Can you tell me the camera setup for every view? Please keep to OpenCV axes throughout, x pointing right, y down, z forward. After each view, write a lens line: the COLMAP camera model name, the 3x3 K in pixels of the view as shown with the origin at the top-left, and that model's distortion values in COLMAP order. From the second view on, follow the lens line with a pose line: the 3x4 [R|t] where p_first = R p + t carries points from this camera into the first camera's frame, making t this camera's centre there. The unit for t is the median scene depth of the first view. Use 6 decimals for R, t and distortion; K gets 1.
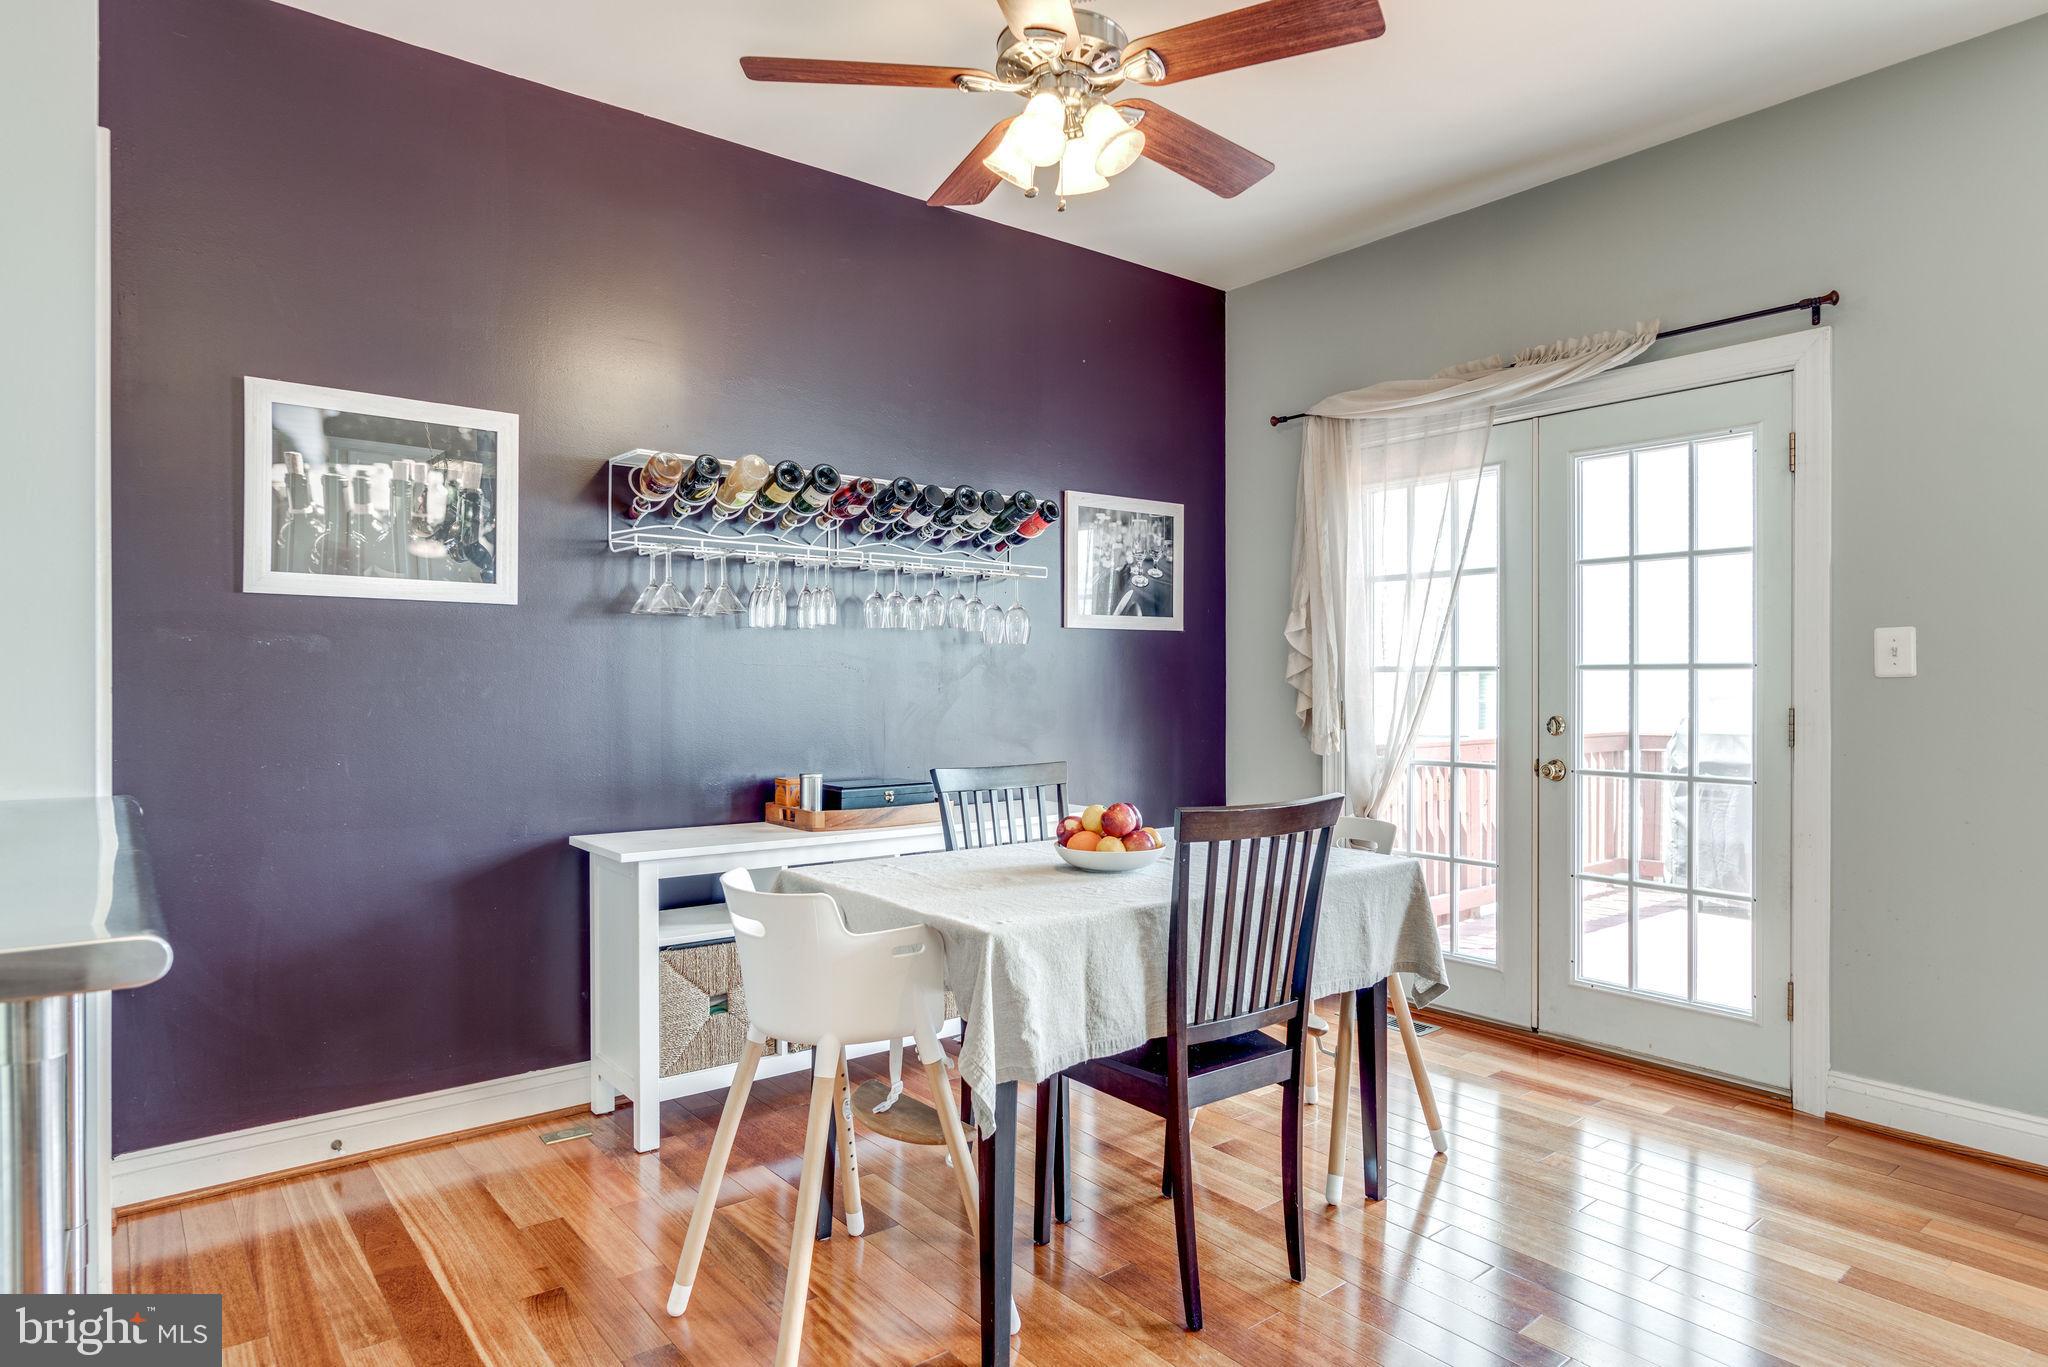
lens RADIAL K [[1187.1, 0, 1040.6], [0, 1187.1, 685.8], [0, 0, 1]] dist [-0.008145, 0.002293]
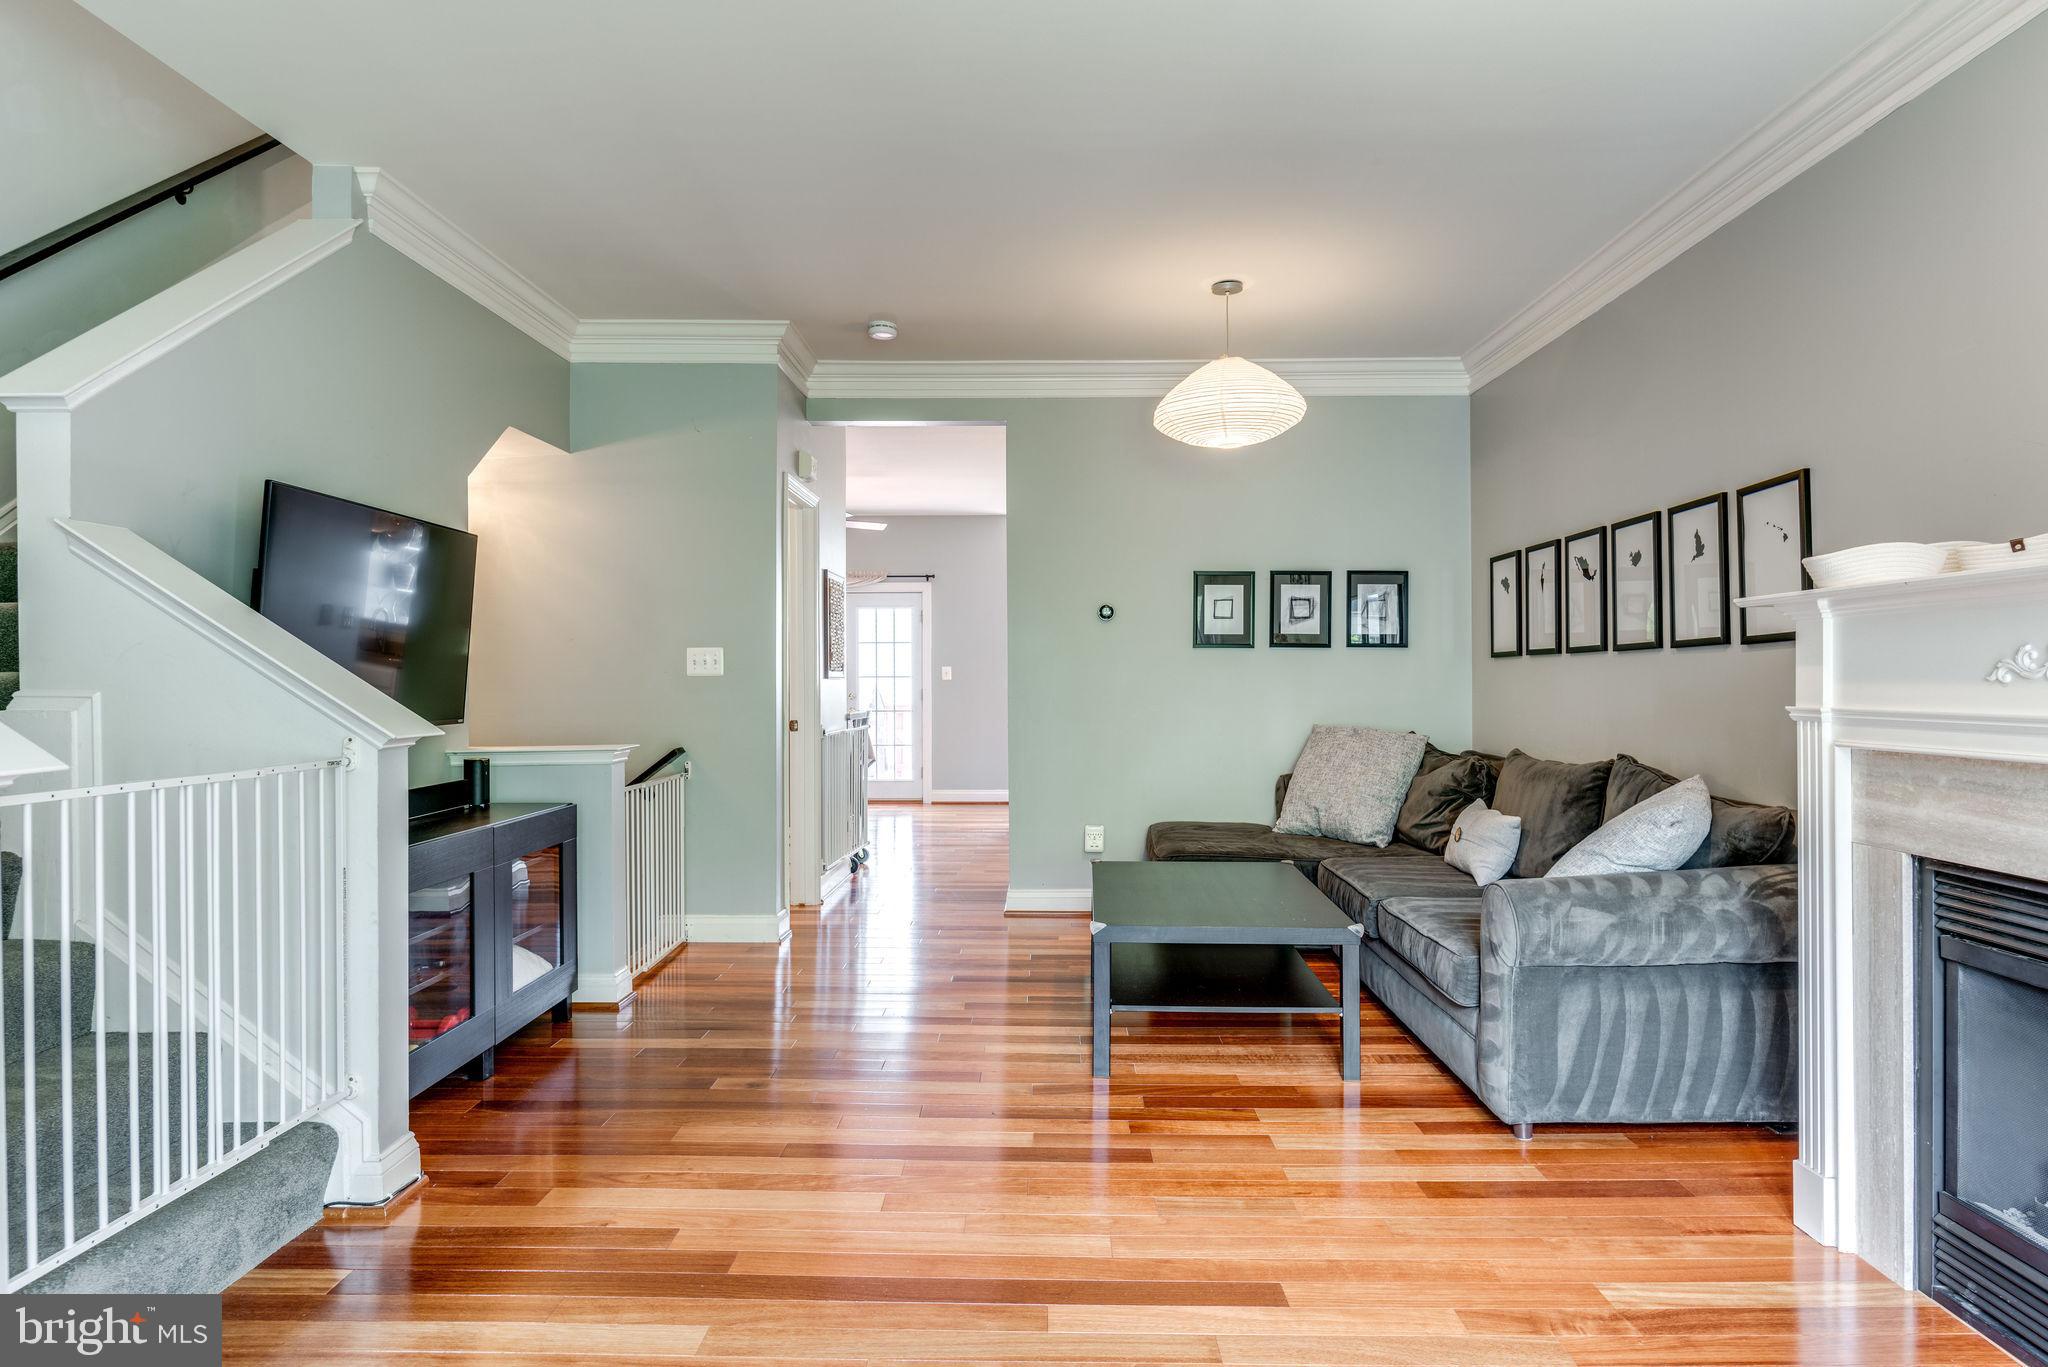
lens RADIAL K [[1187.1, 0, 1040.6], [0, 1187.1, 685.8], [0, 0, 1]] dist [-0.008145, 0.002293]
pose [[0.646566, -0.006356, 0.762831, -1.804114], [0.008593, 0.999963, 0.001048, 0.009521], [-0.762810, 0.005878, 0.646597, -1.527867]]
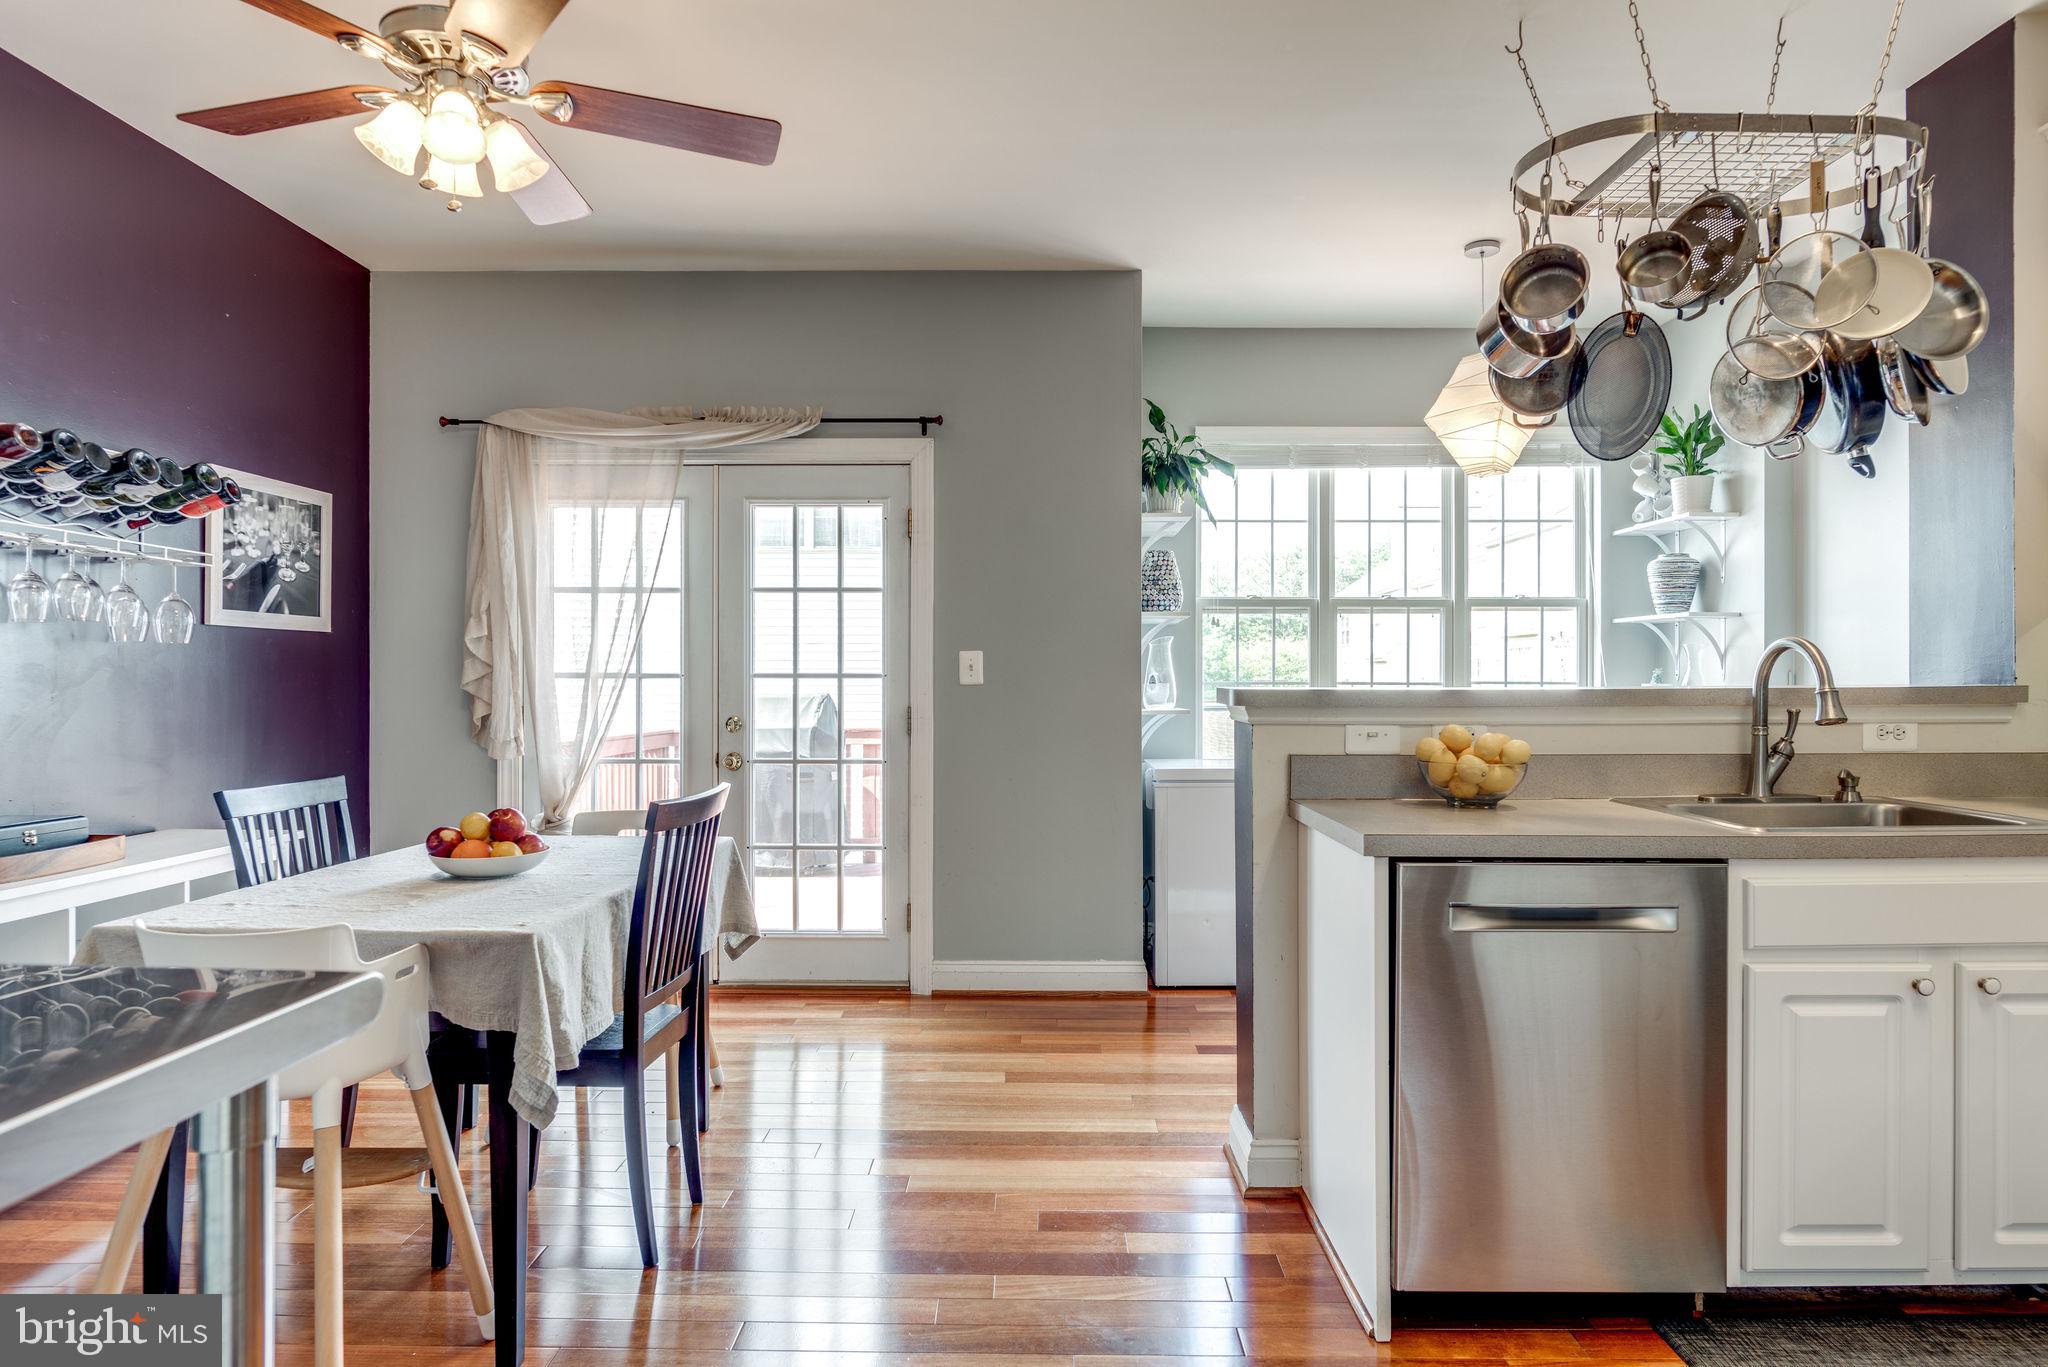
lens RADIAL K [[1159.9, 0, 1060.6], [0, 1159.9, 689.1], [0, 0, 1]] dist [-0.004779, -0.001361]
pose [[0.627088, -0.002394, 0.778945, -0.313889], [0.002602, 0.999996, 0.000978, -0.002540], [-0.778944, 0.001413, 0.627091, 0.004653]]
